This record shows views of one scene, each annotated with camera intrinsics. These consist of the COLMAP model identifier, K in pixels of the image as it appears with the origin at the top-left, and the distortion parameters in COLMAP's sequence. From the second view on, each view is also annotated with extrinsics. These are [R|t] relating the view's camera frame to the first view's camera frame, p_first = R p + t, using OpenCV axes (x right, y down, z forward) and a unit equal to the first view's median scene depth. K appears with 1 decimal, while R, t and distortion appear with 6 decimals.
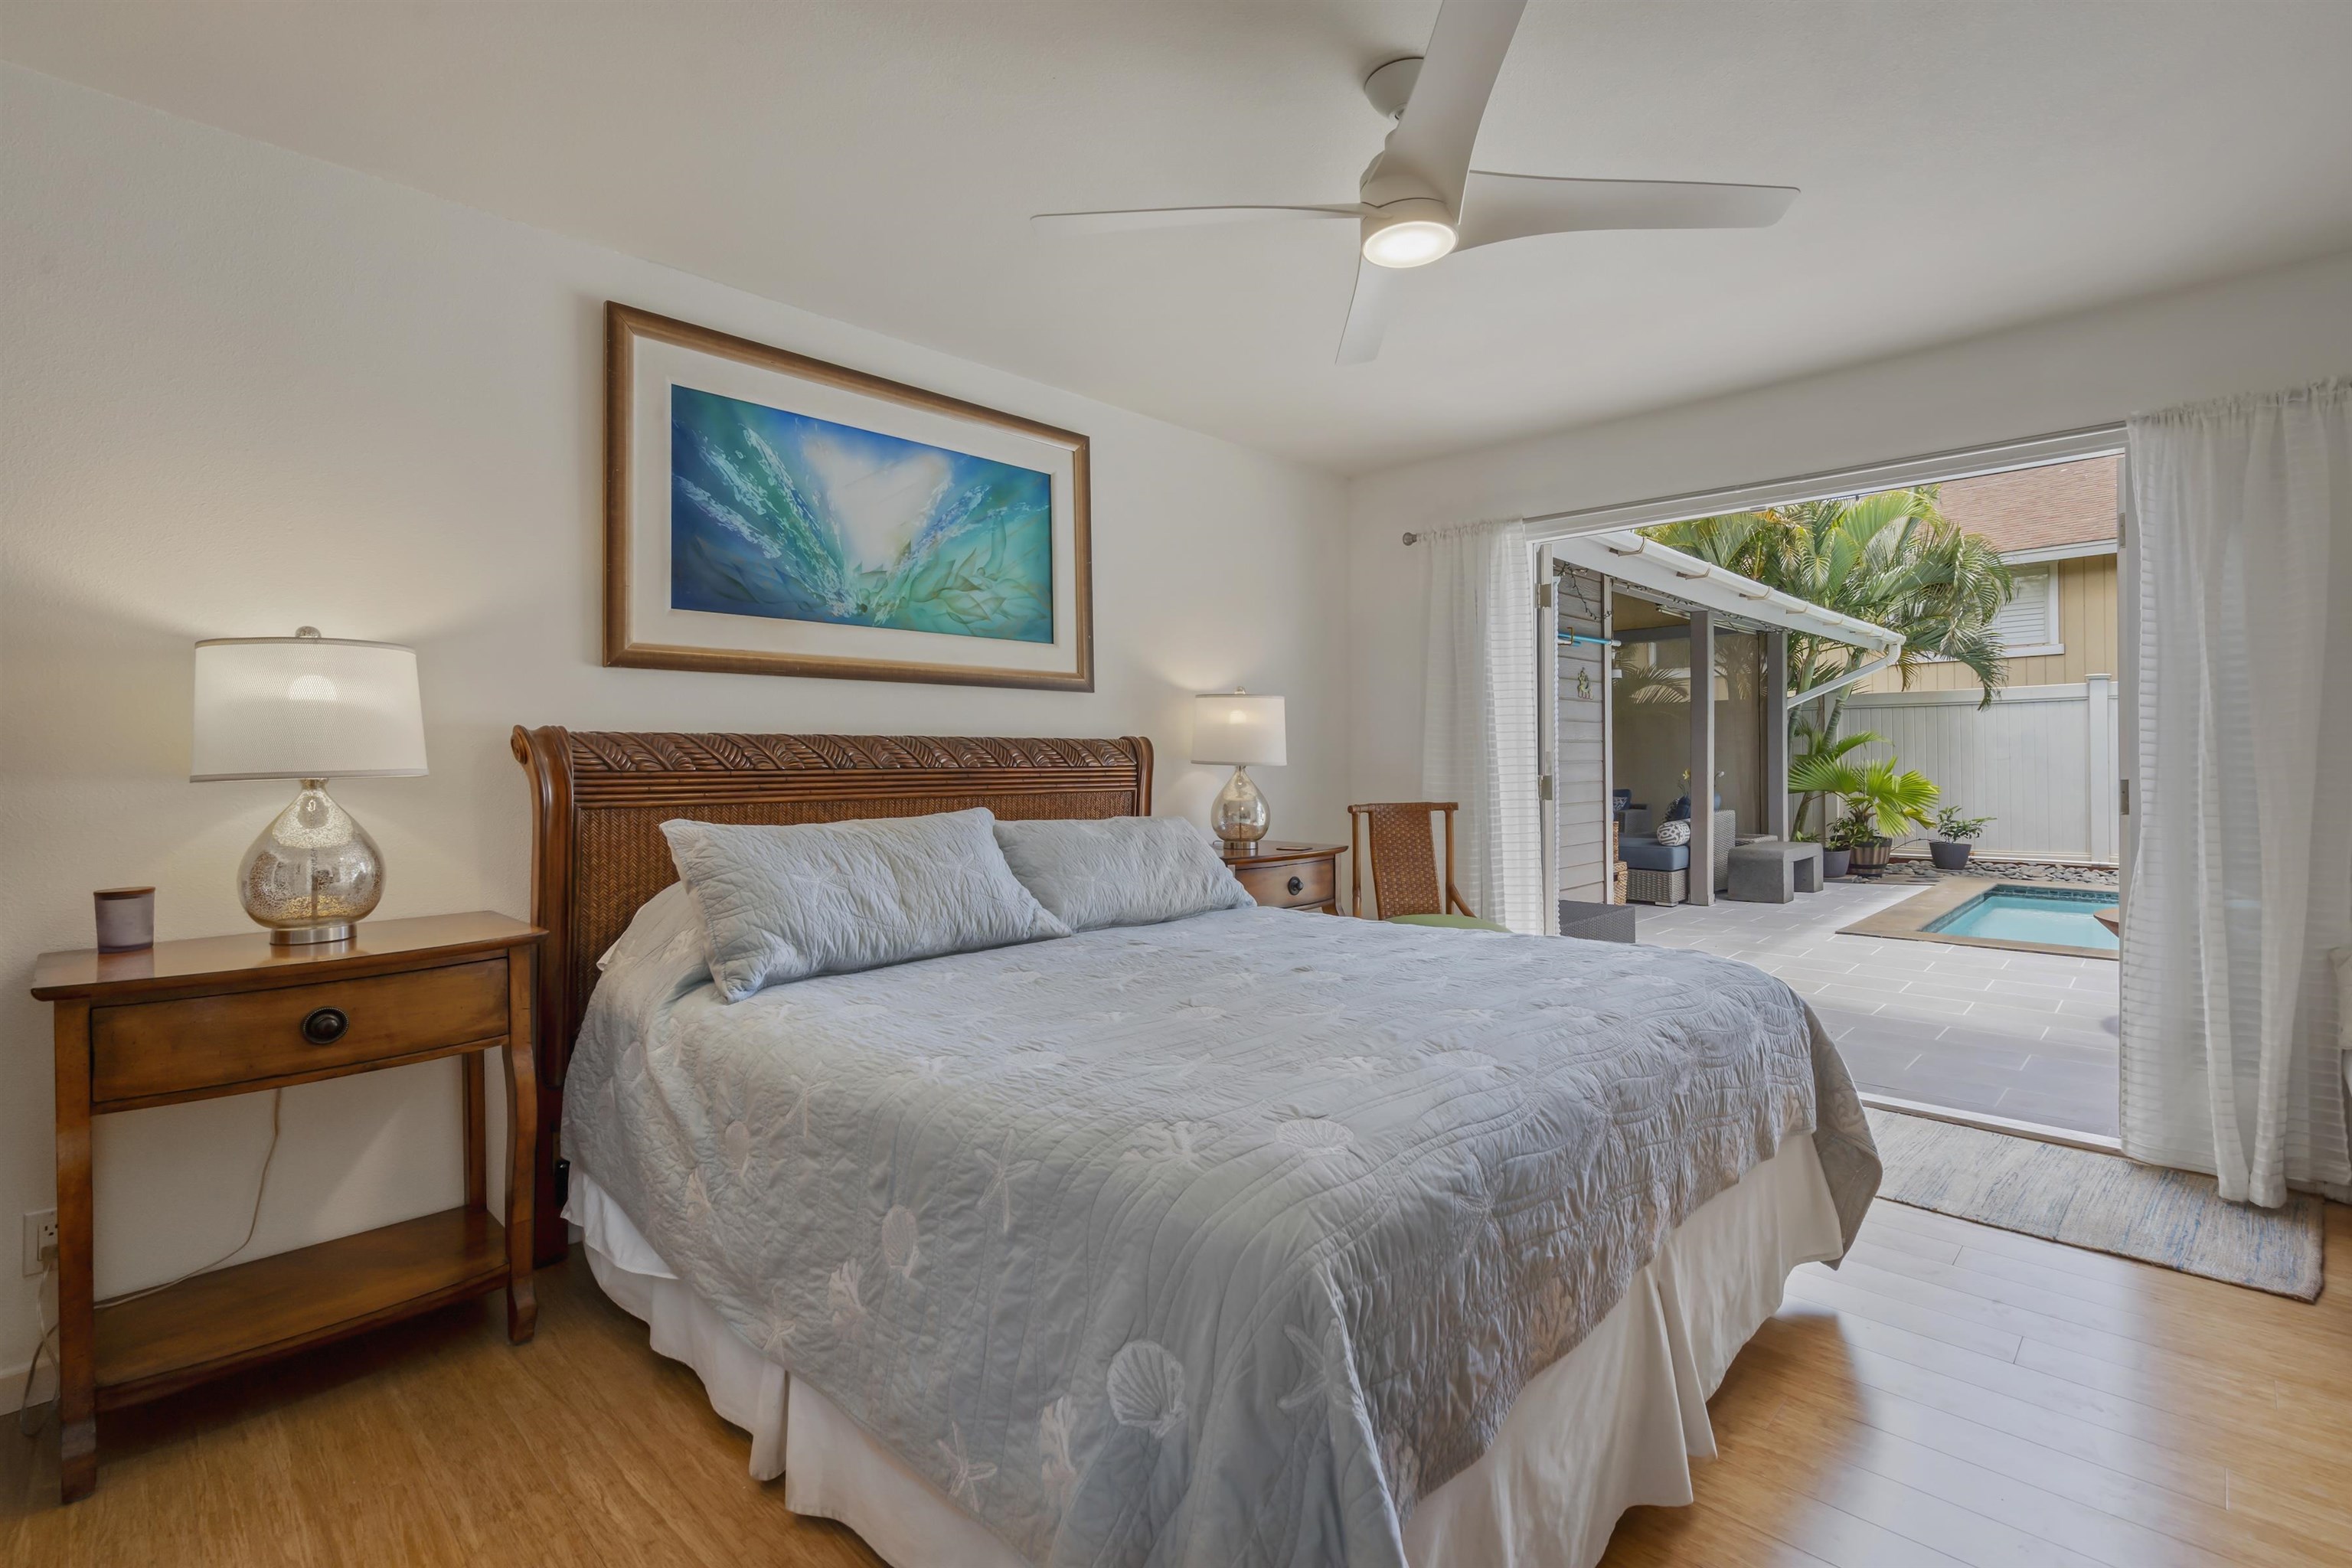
lens RADIAL K [[1071.5, 0, 1175.3], [0, 1071.5, 758.6], [0, 0, 1]] dist [-0.011292, 0.000159]
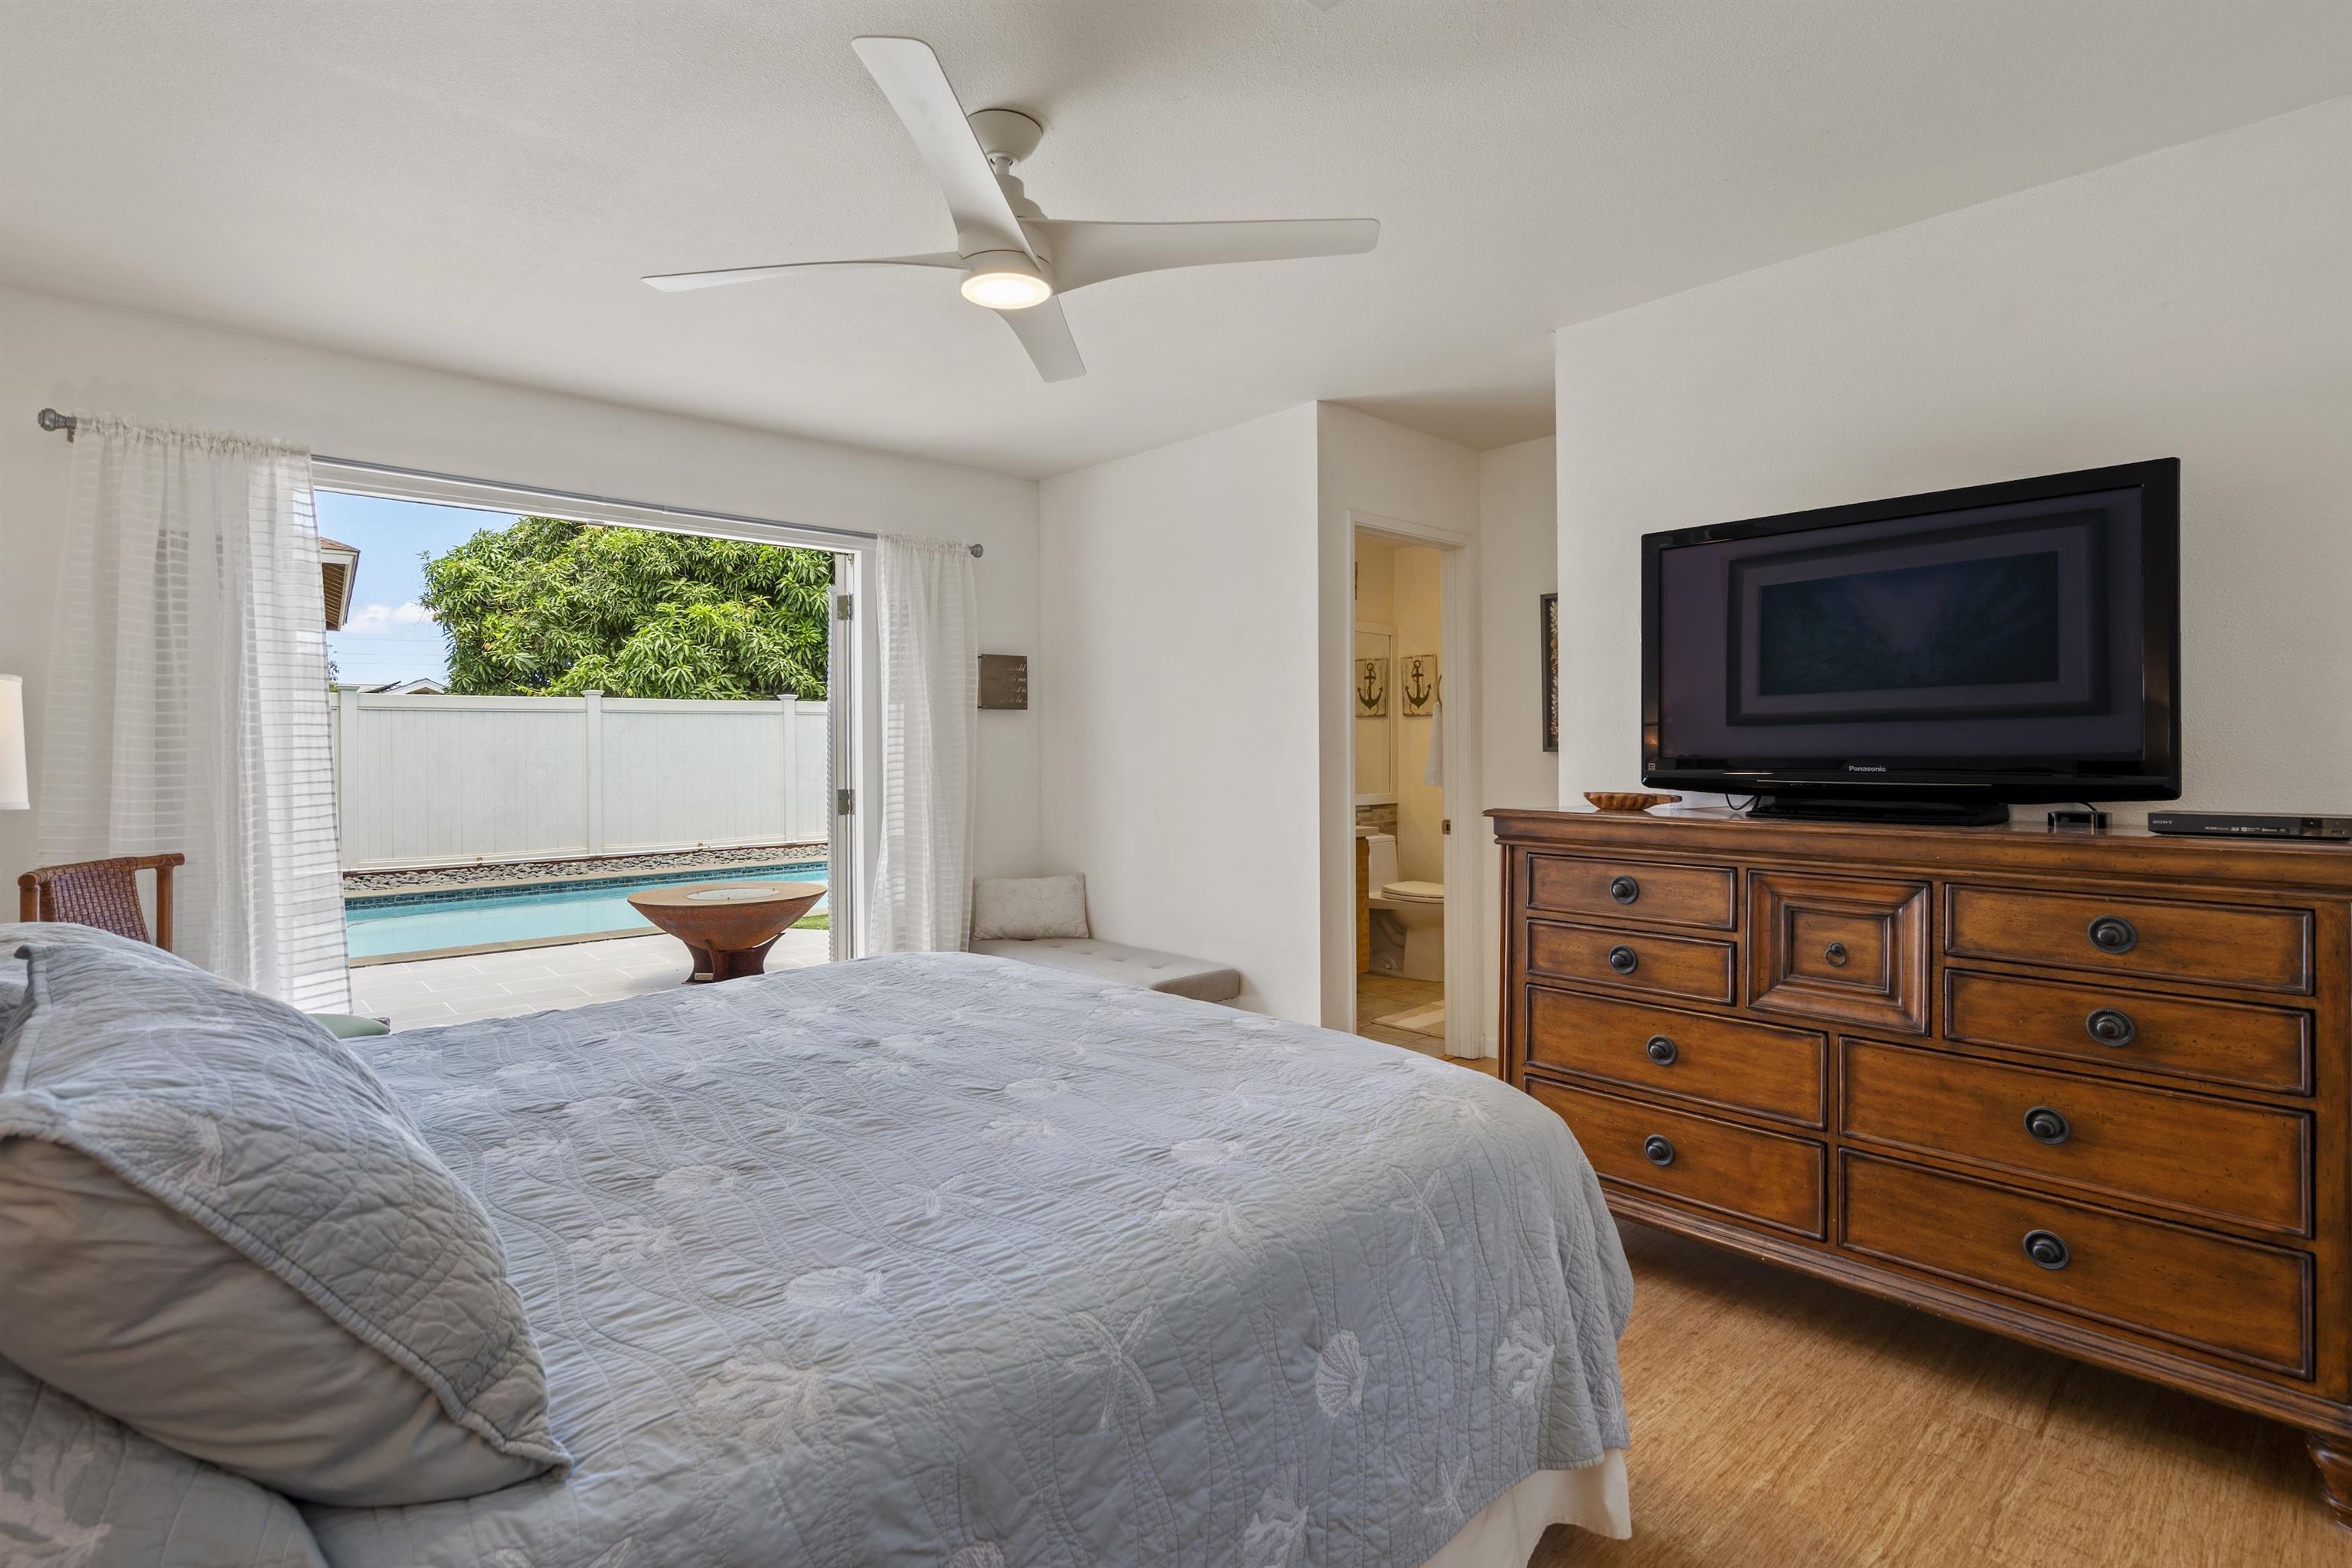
lens RADIAL K [[1127.7, 0, 1175.2], [0, 1127.7, 748.5], [0, 0, 1]] dist [-0.010830, 0.000239]
pose [[0.053480, 0.005489, 0.998554, -0.509790], [0.006475, 0.999962, -0.005843, -0.020325], [-0.998548, 0.006778, 0.053442, 0.472116]]
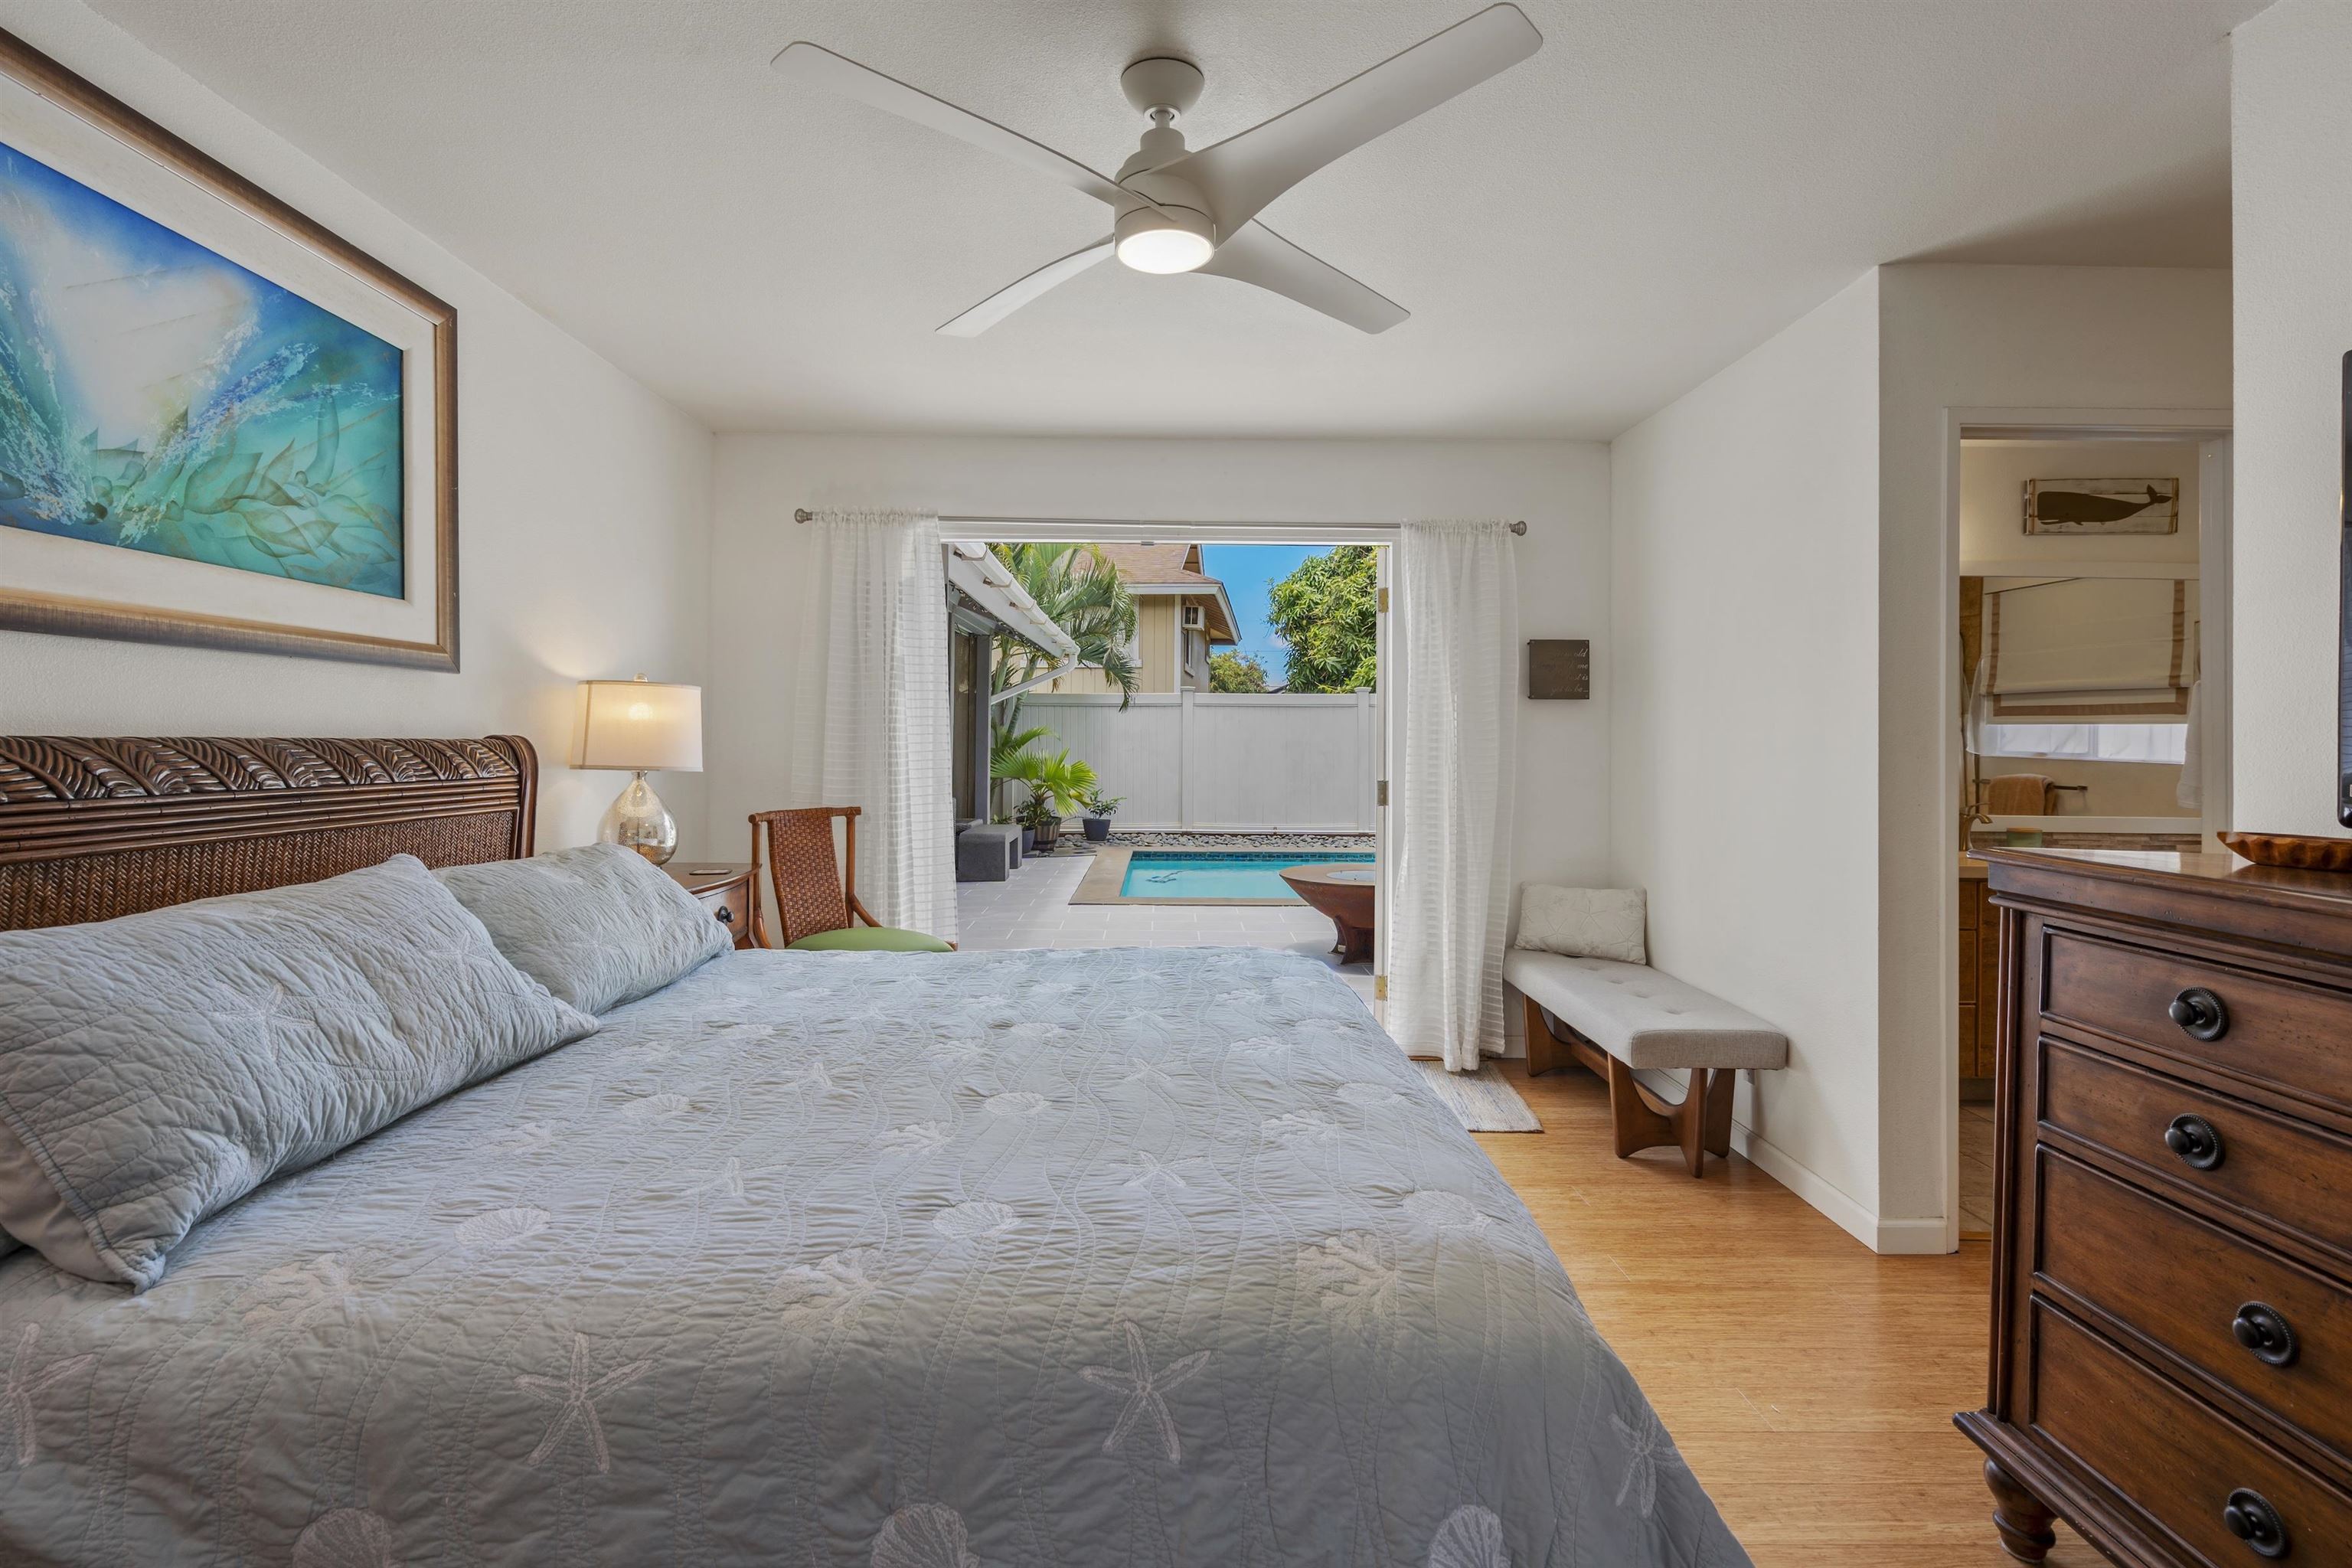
lens RADIAL K [[1079.5, 0, 1176.9], [0, 1079.5, 734.7], [0, 0, 1]] dist [-0.003161, 0.000132]
pose [[0.708186, 0.014602, 0.705875, -0.271460], [-0.011204, 0.999893, -0.009444, -0.022180], [-0.705937, -0.001220, 0.708273, 0.183843]]
